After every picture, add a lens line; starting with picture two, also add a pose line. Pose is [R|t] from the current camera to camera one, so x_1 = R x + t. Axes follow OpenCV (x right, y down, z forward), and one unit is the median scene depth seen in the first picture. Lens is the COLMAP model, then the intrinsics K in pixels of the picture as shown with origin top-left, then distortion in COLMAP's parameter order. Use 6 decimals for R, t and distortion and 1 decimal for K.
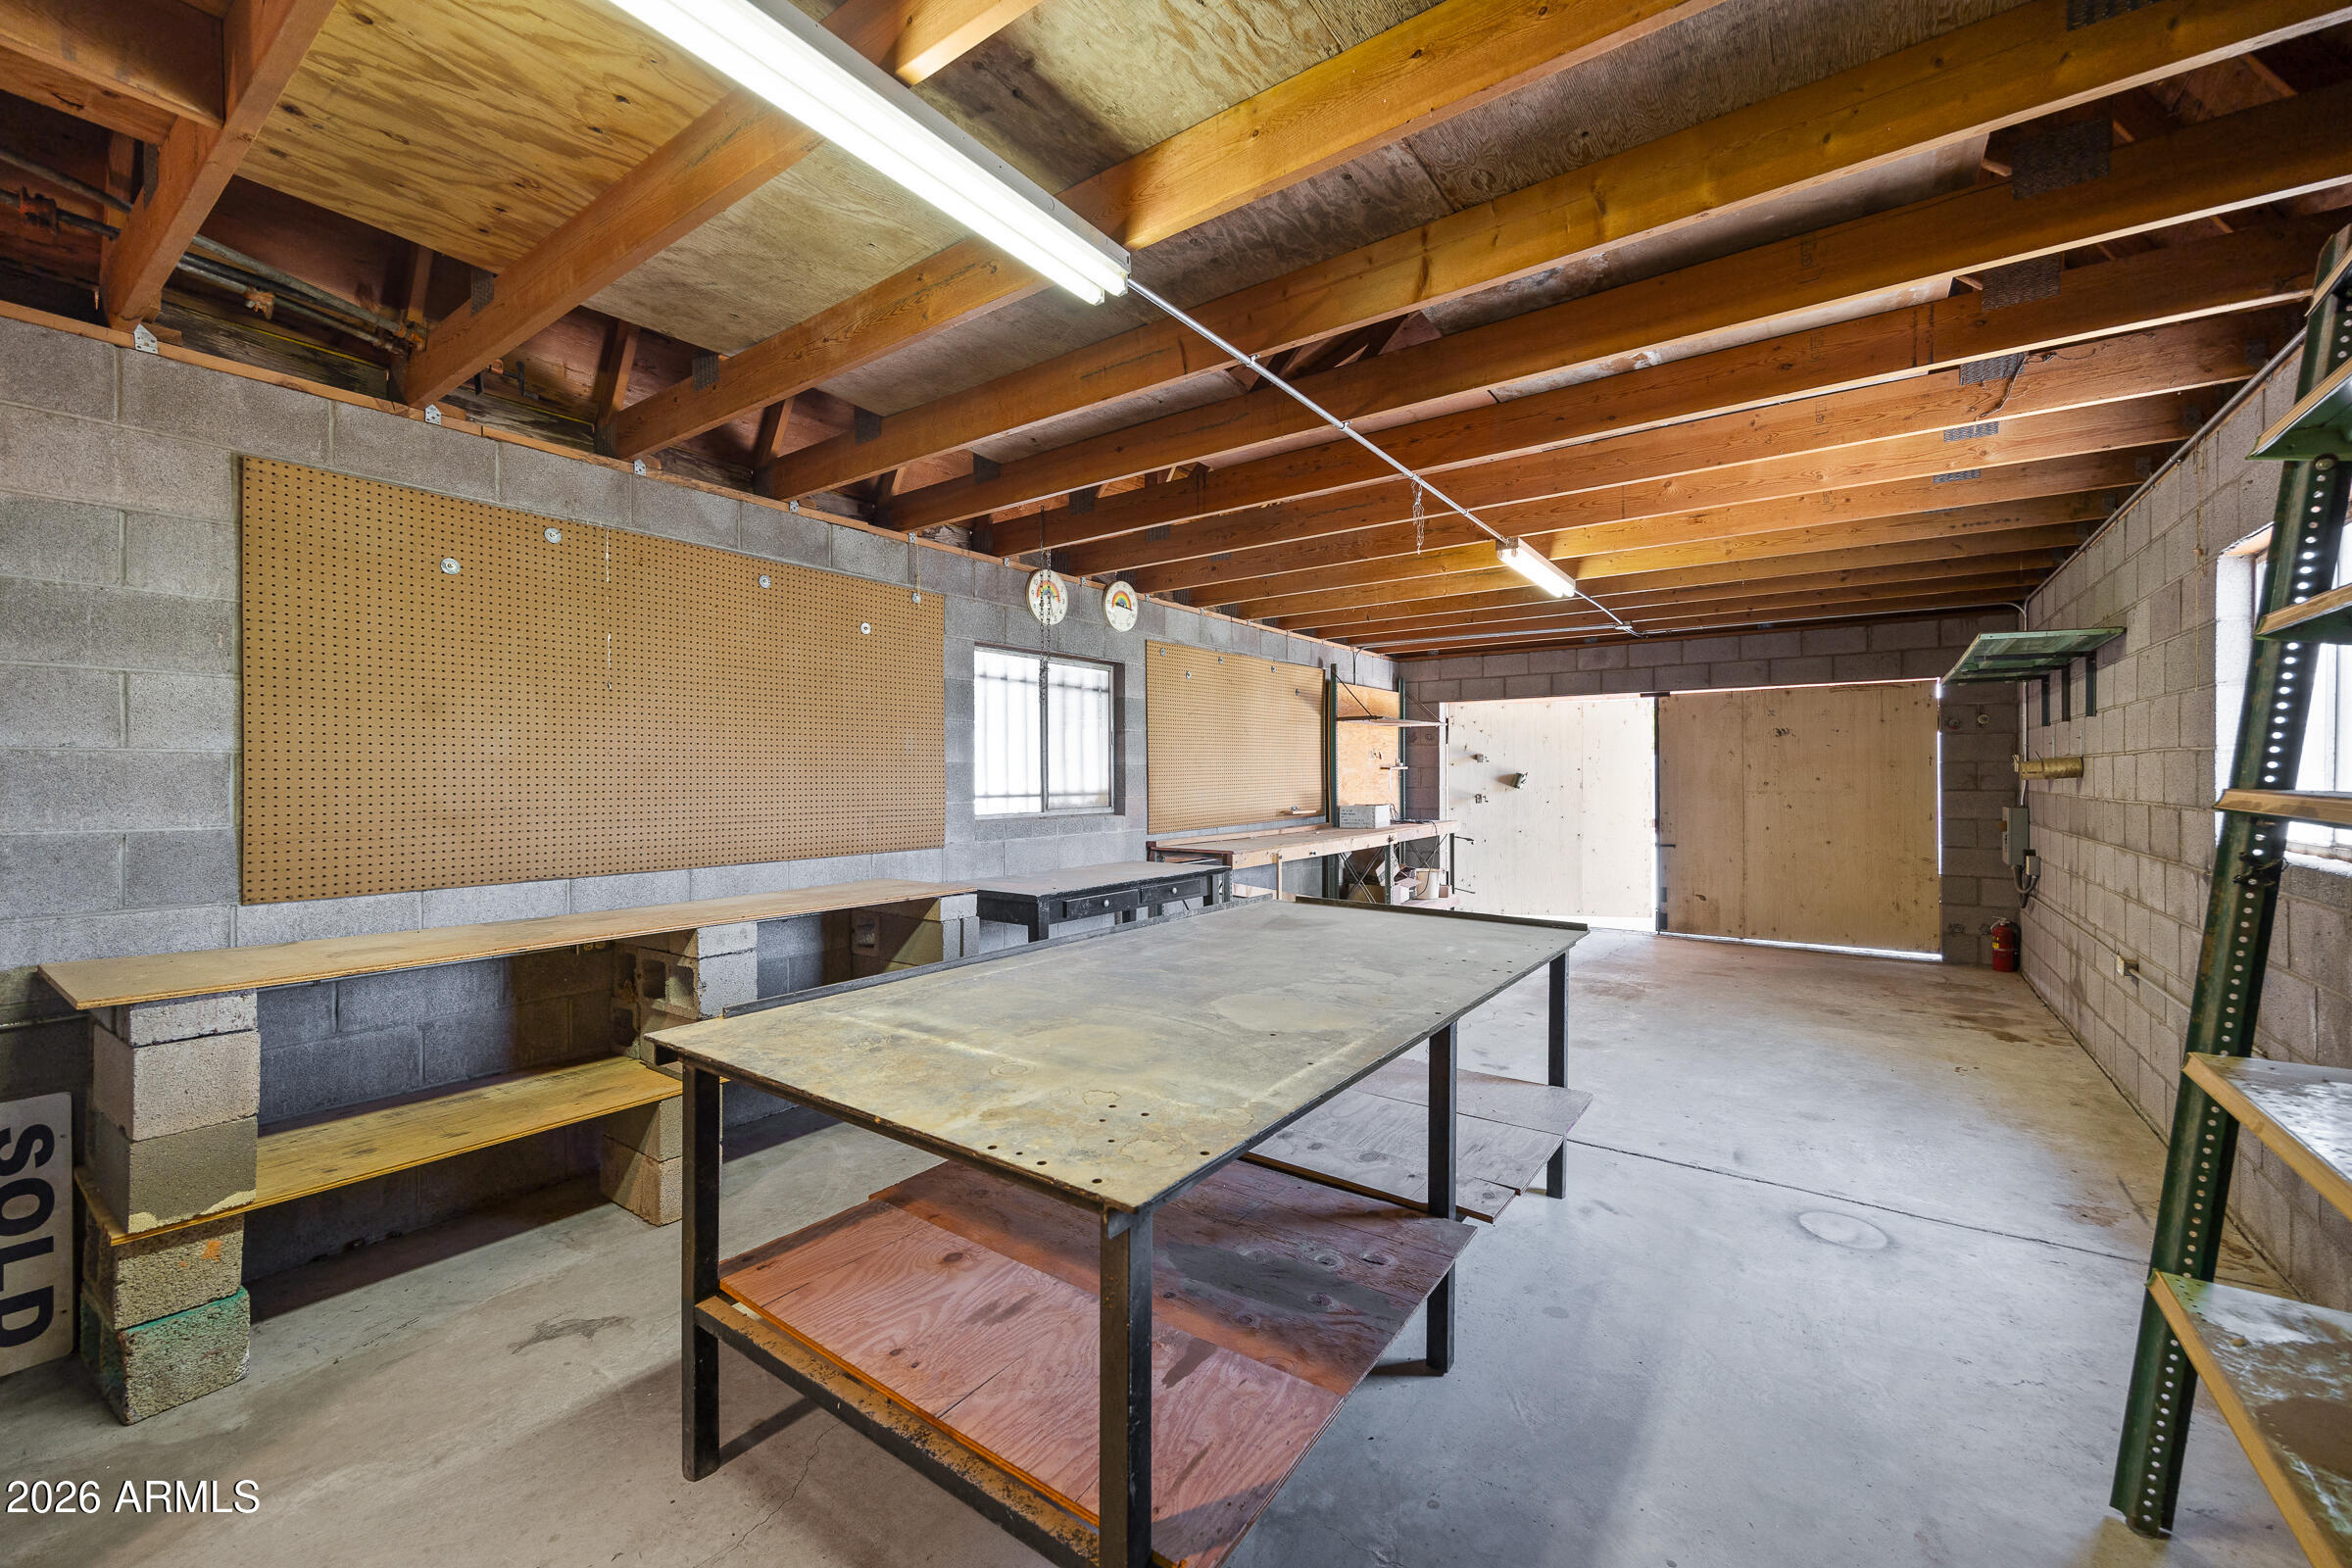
lens RADIAL K [[945.5, 0, 1173.2], [0, 945.5, 778.8], [0, 0, 1]] dist [0.000520, 0.000019]
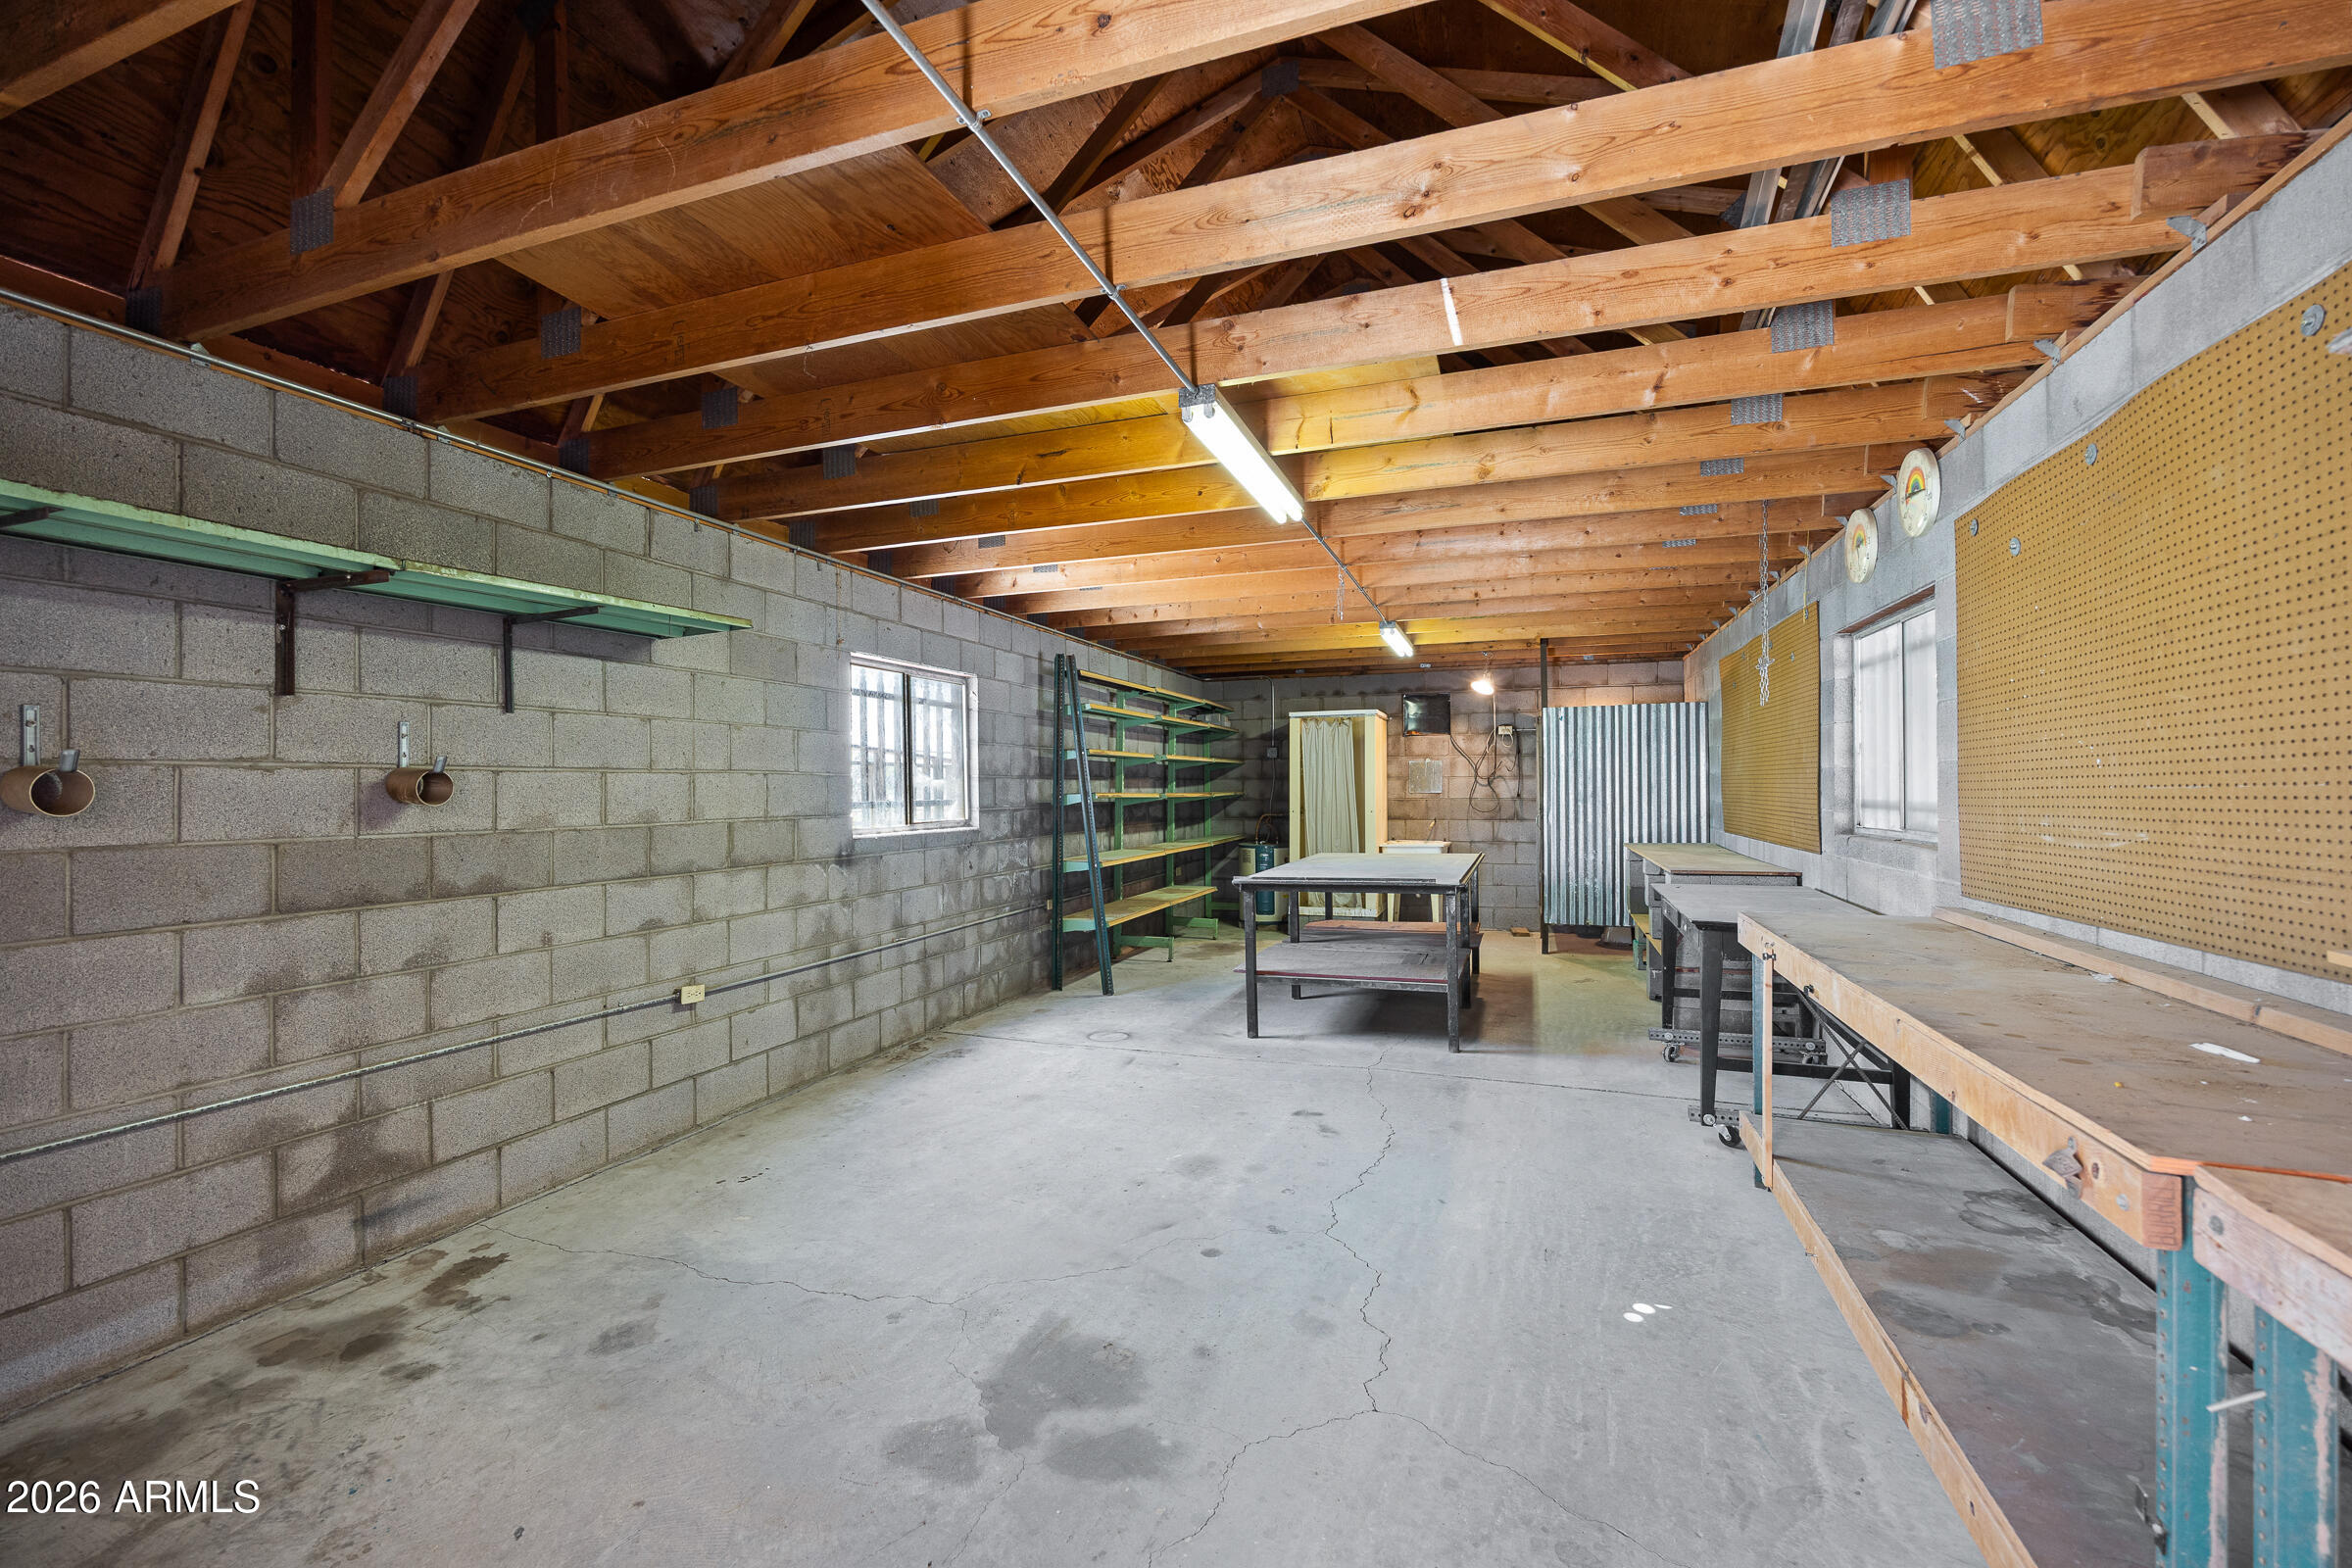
lens RADIAL K [[985.1, 0, 1171.7], [0, 985.1, 786.1], [0, 0, 1]] dist [0.000072, 0.000001]
pose [[-0.962247, 0.012292, -0.271899, 0.869534], [0.012471, 0.999922, 0.001072, -0.009176], [0.271891, -0.002359, -0.962325, 2.267655]]
